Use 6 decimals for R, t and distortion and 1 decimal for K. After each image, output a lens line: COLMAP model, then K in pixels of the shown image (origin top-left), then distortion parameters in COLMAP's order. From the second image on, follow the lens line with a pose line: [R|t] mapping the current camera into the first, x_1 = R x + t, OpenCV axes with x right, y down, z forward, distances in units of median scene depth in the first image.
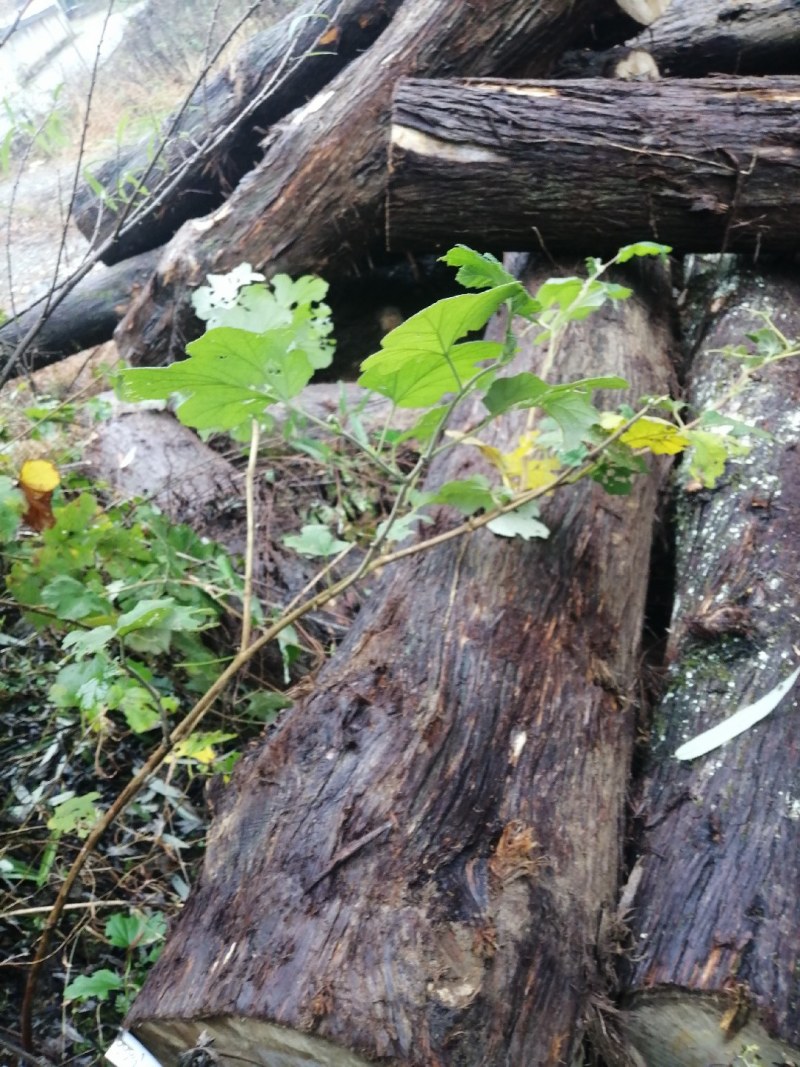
lens RADIAL K [[830.3, 0, 400.0], [0, 830.3, 533.5], [0, 0, 1]] dist [0.002490, -0.054016]
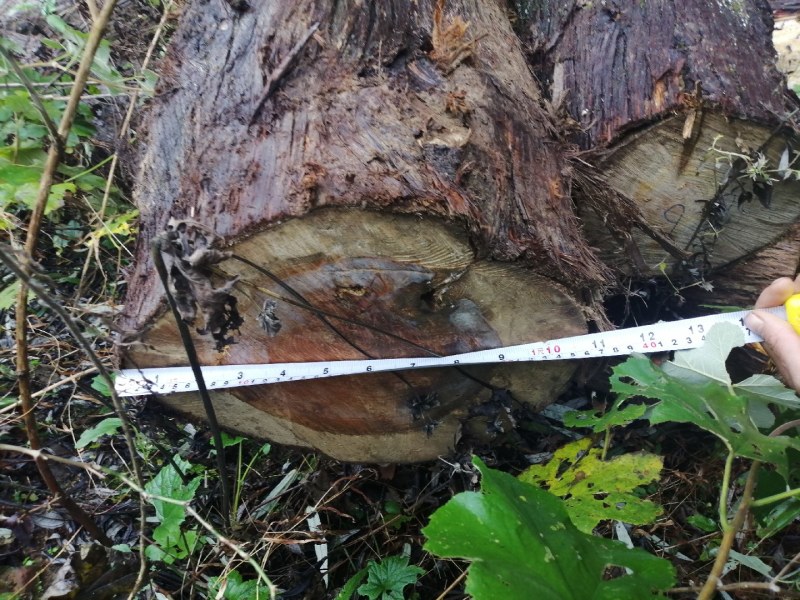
lens RADIAL K [[622.5, 0, 400.0], [0, 622.5, 300.0], [0, 0, 1]] dist [0.002490, -0.054016]
pose [[0.922524, -0.348000, 0.166869, -0.136130], [0.299019, 0.917848, 0.261040, 0.461704], [-0.244002, -0.190919, 0.950796, 0.297579]]
